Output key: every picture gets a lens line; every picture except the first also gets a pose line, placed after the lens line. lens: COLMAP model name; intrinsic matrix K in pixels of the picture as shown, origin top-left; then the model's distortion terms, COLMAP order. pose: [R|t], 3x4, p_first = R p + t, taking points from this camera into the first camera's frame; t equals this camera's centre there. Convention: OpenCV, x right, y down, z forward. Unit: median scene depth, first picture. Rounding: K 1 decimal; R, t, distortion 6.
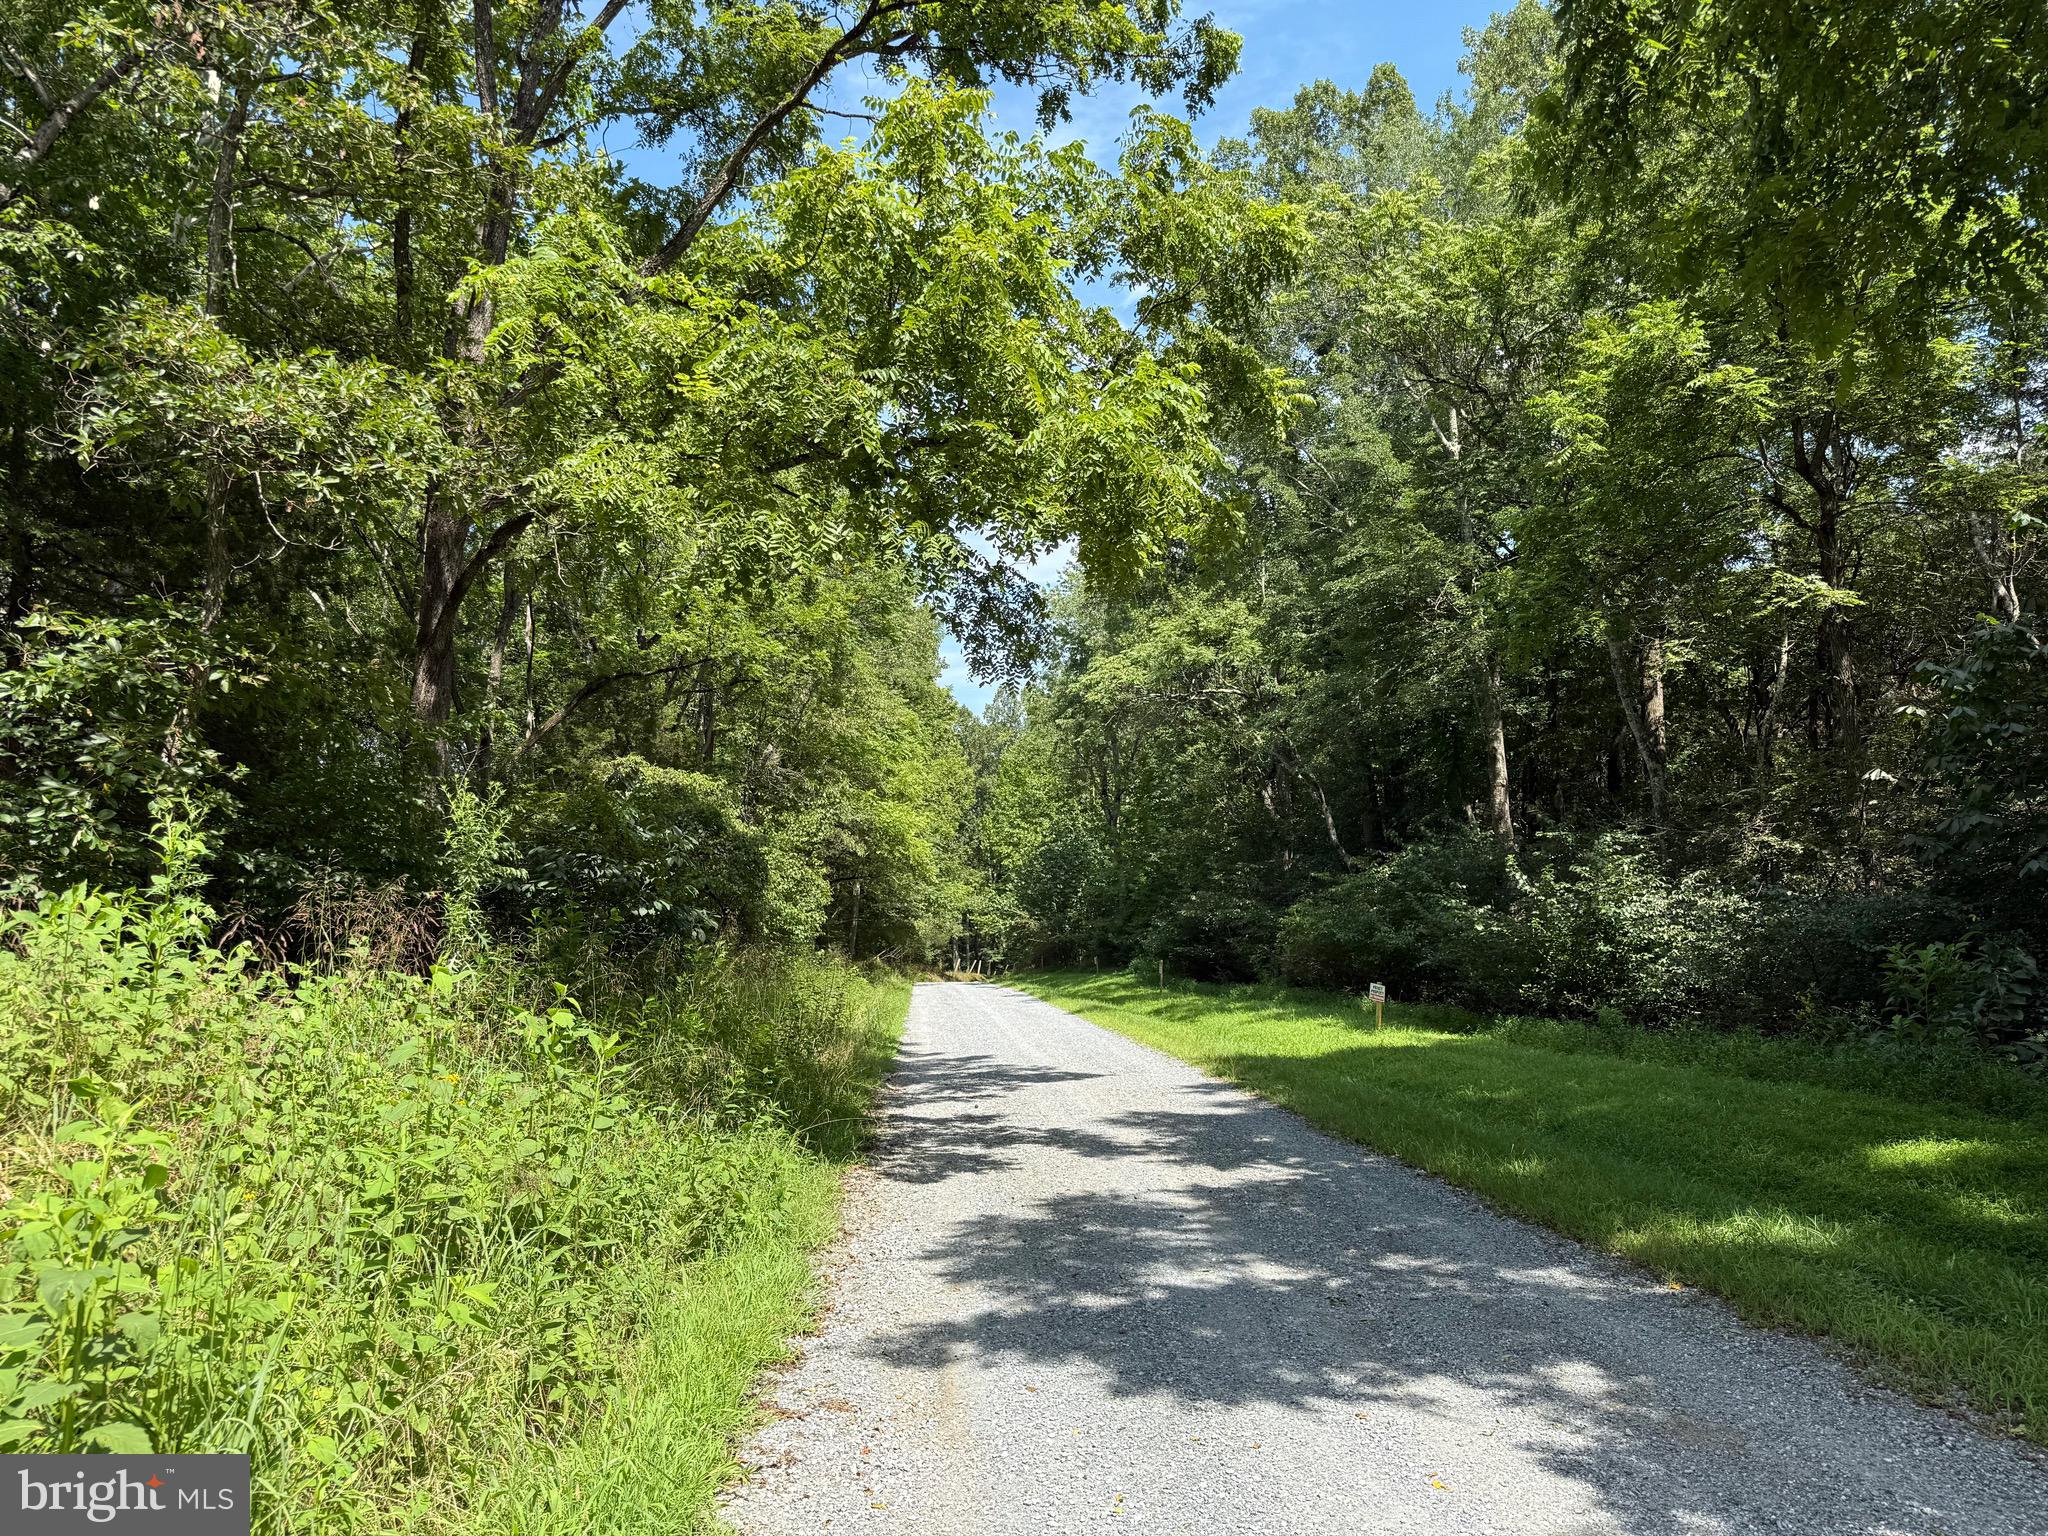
lens RADIAL K [[1392.5, 0, 1019.6], [0, 1392.5, 778.5], [0, 0, 1]] dist [0.068842, -0.075200]
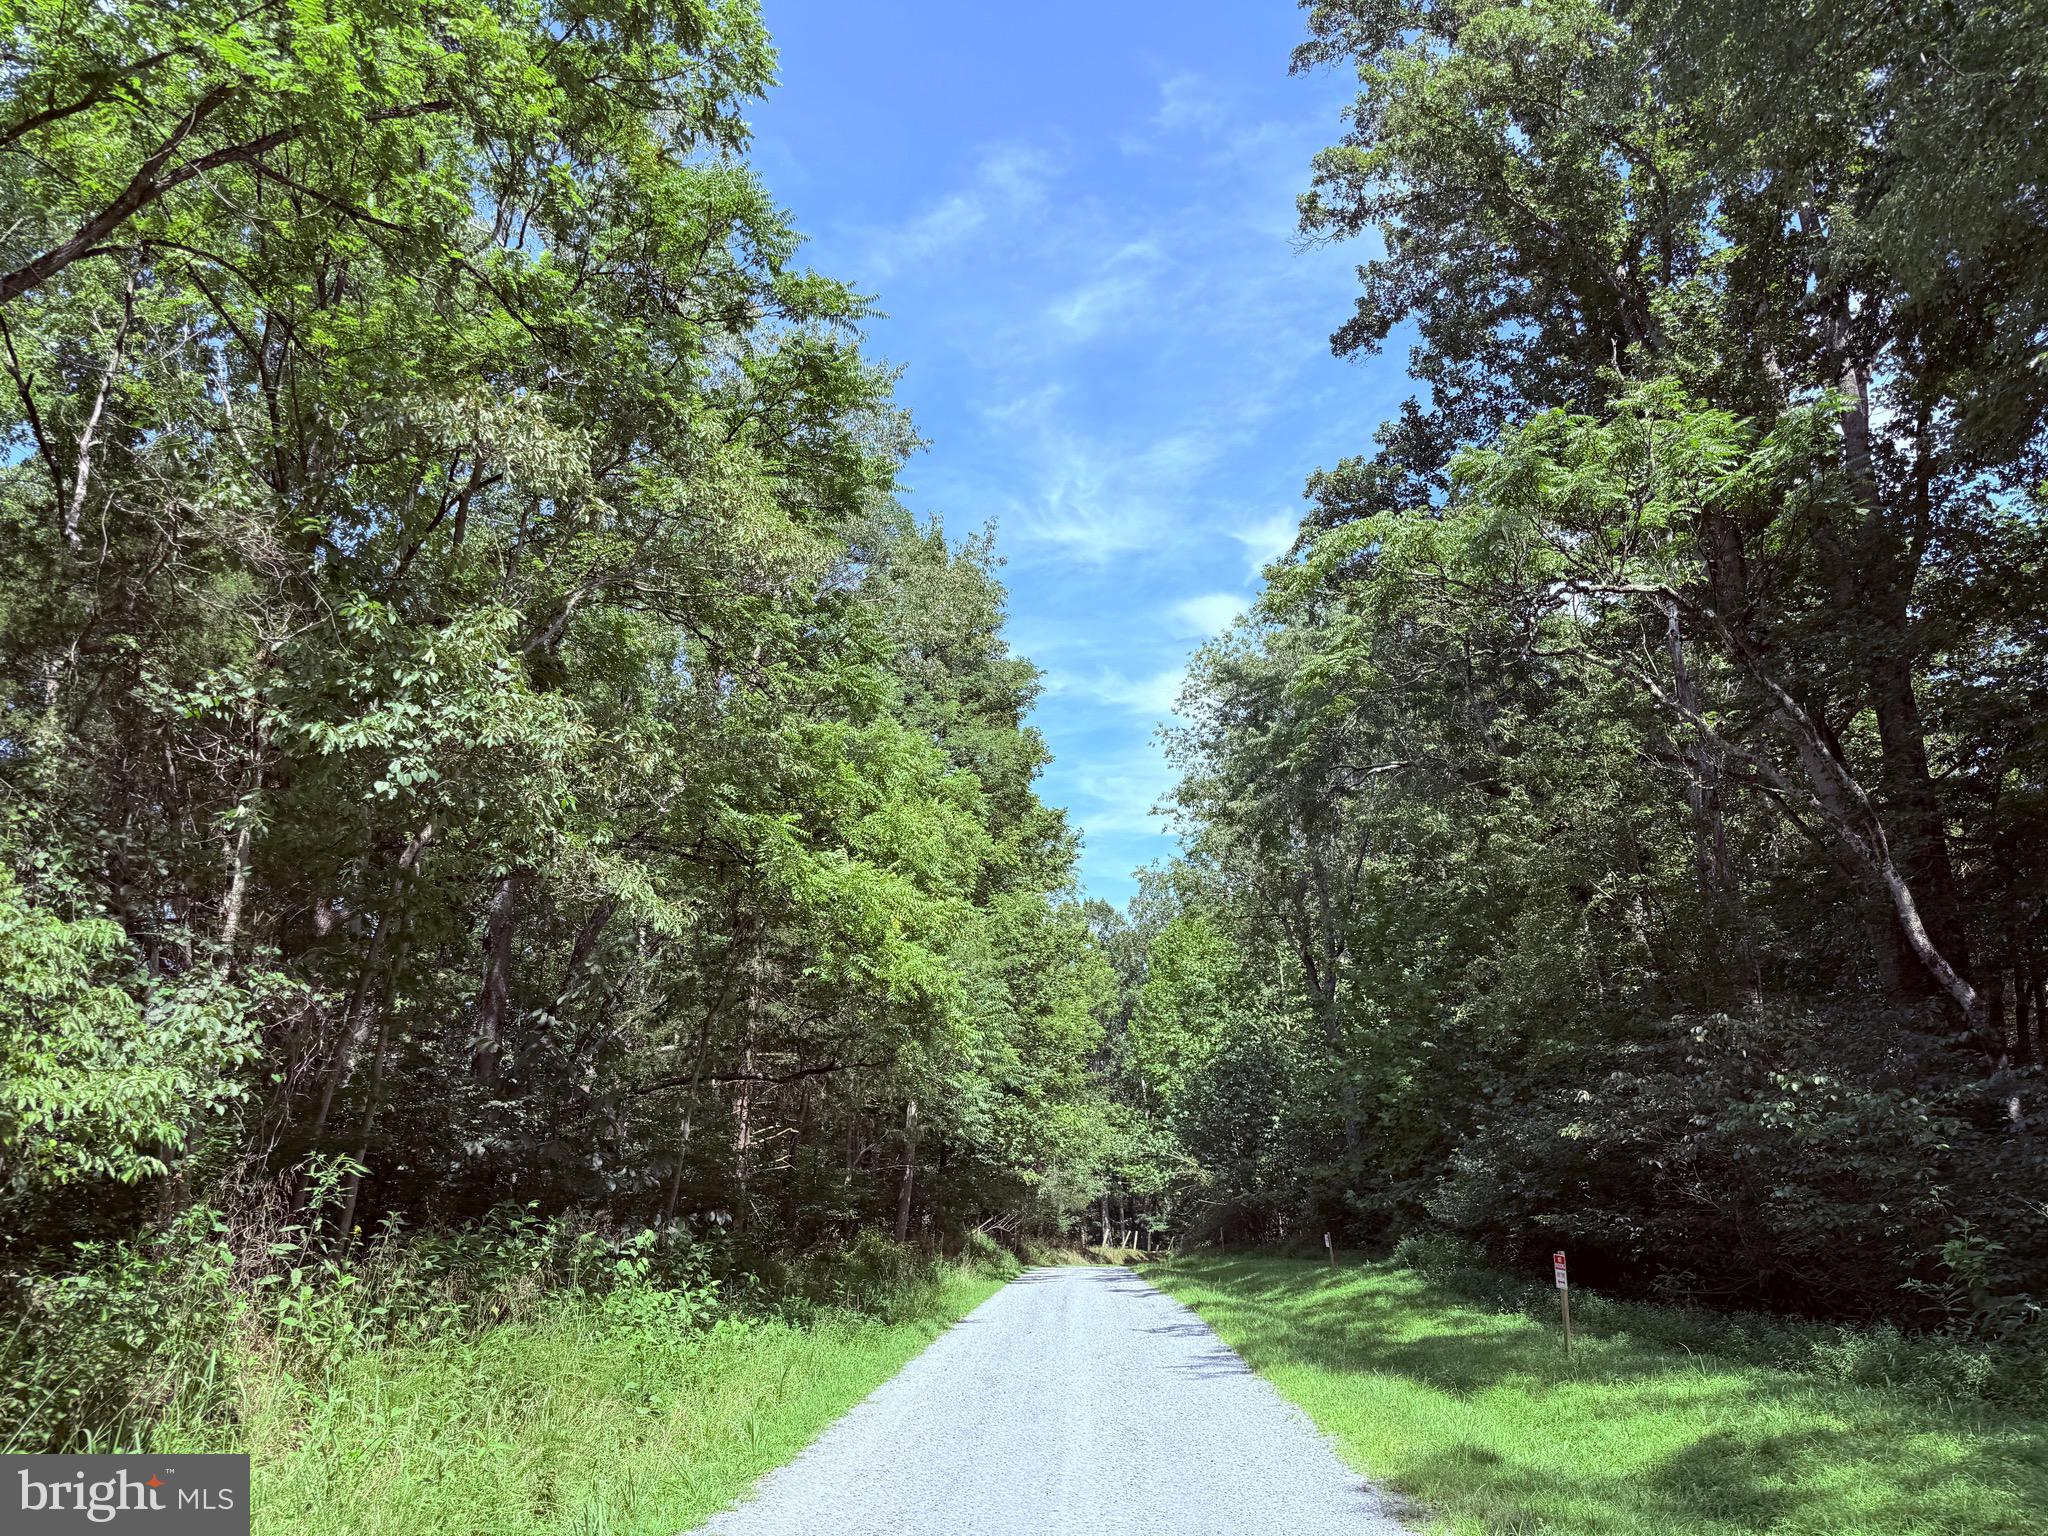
lens RADIAL K [[1392.5, 0, 1019.6], [0, 1392.5, 778.5], [0, 0, 1]] dist [0.068842, -0.075200]
pose [[0.992823, -0.053907, -0.106756, 0.003027], [0.034201, 0.983350, -0.178474, 0.030053], [0.114600, 0.173541, 0.978136, 0.264899]]
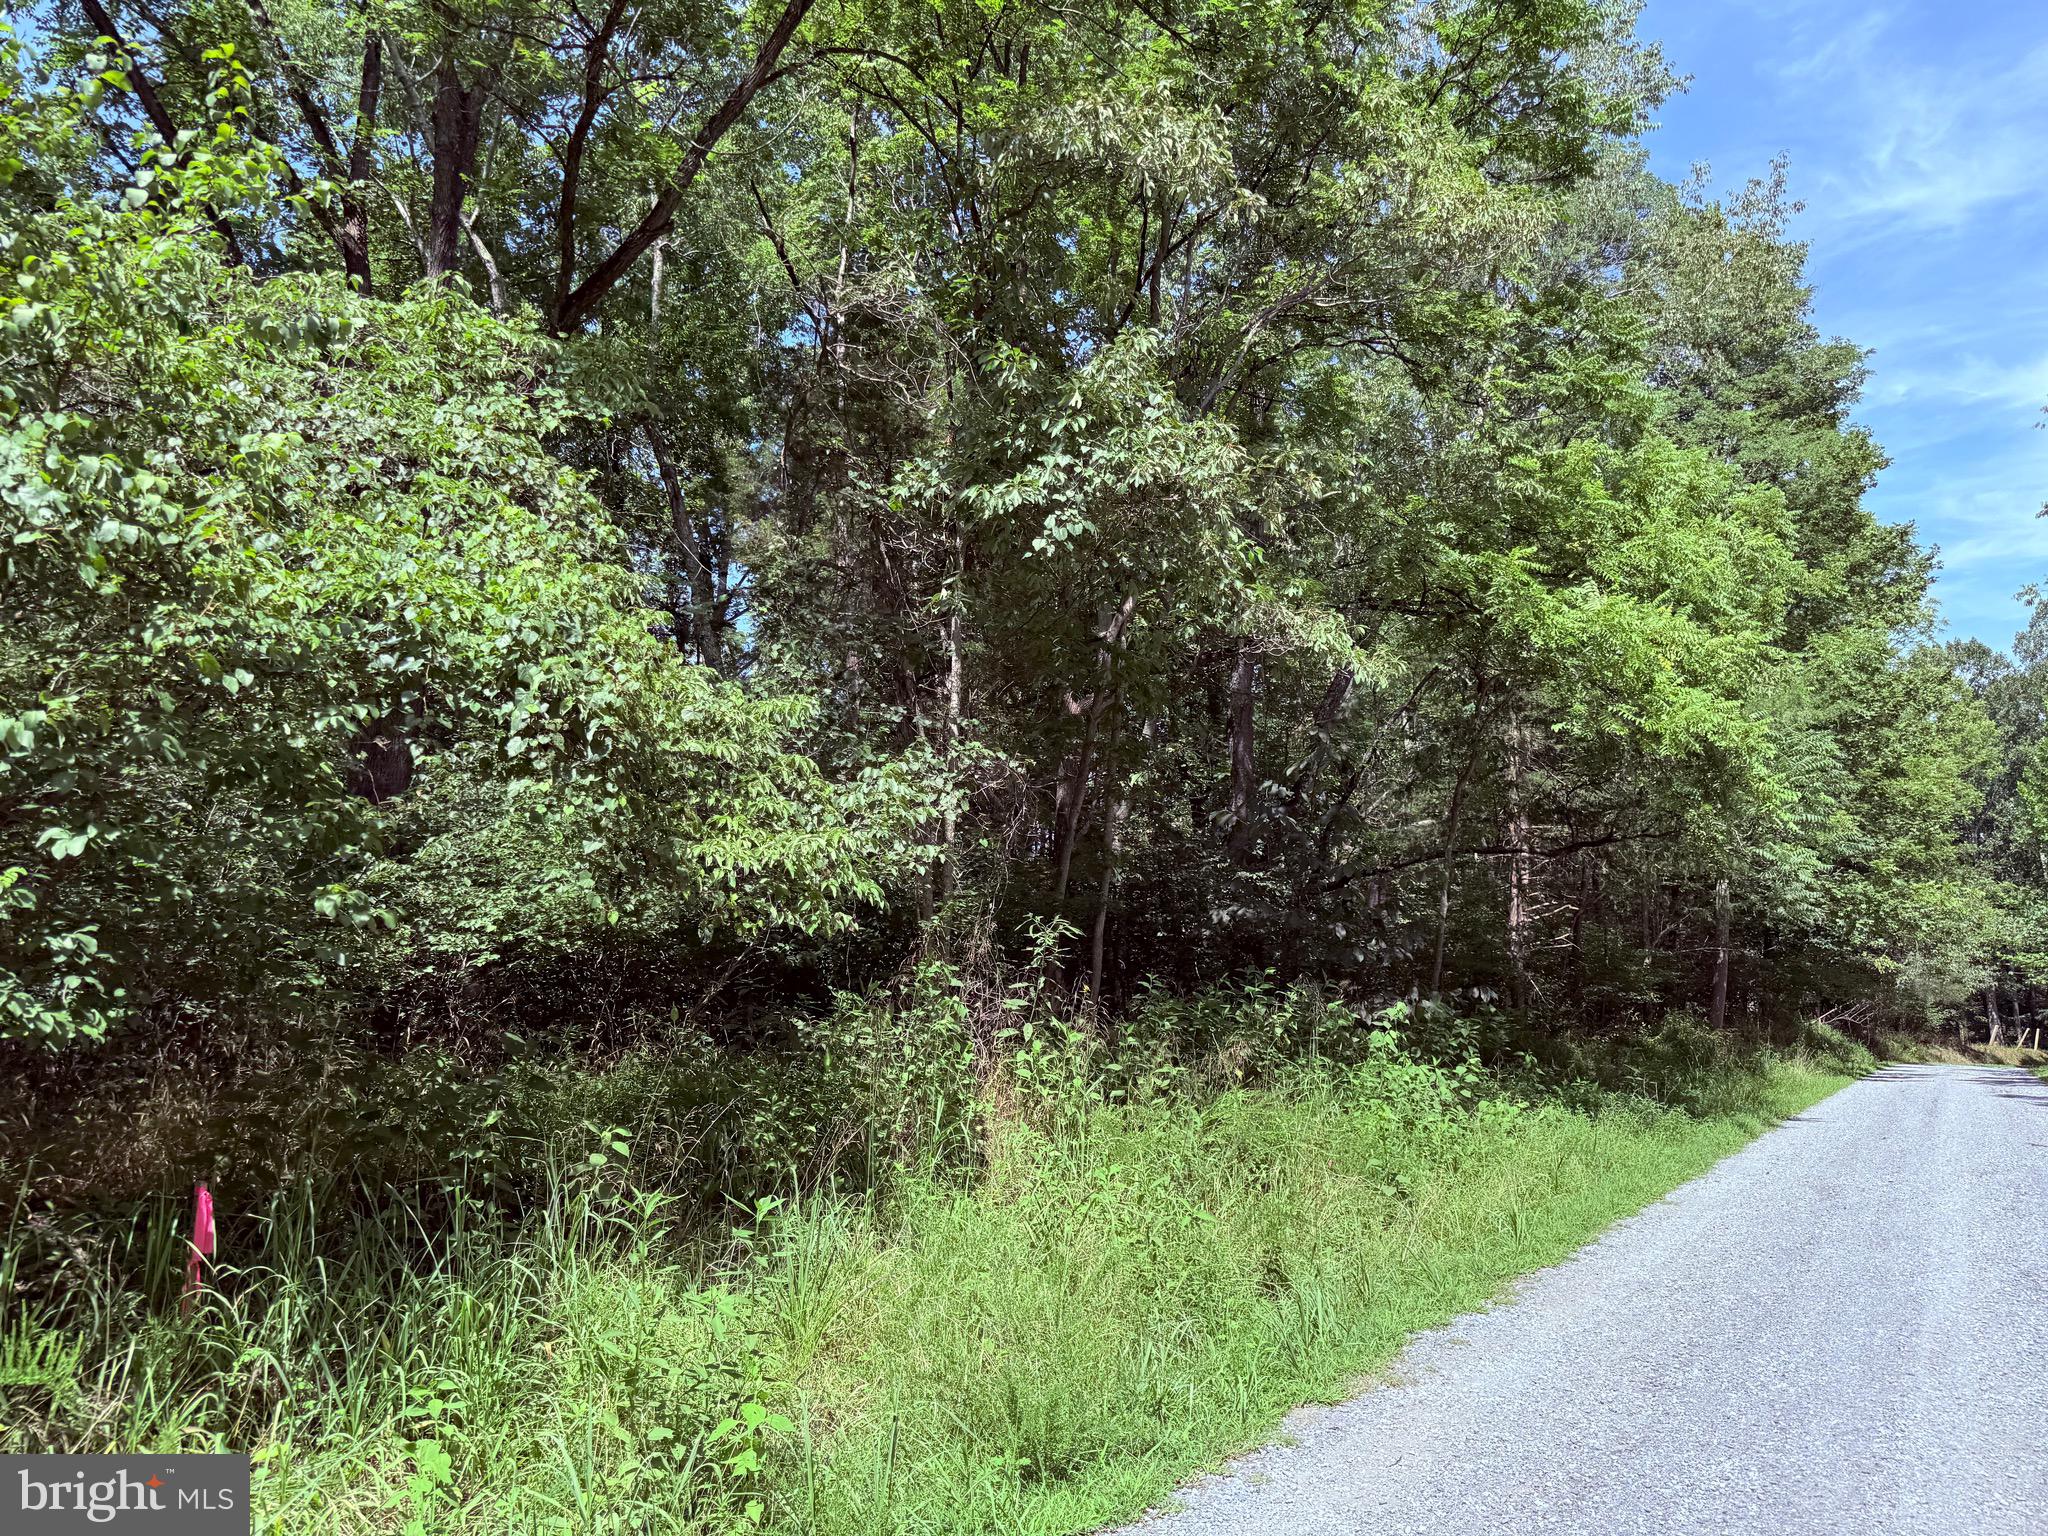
lens RADIAL K [[1392.5, 0, 1019.6], [0, 1392.5, 778.5], [0, 0, 1]] dist [0.068842, -0.075200]
pose [[0.792126, -0.078895, -0.605238, 0.002865], [0.059519, 0.996869, -0.052048, 0.030628], [0.607449, 0.005205, 0.794342, 0.269815]]
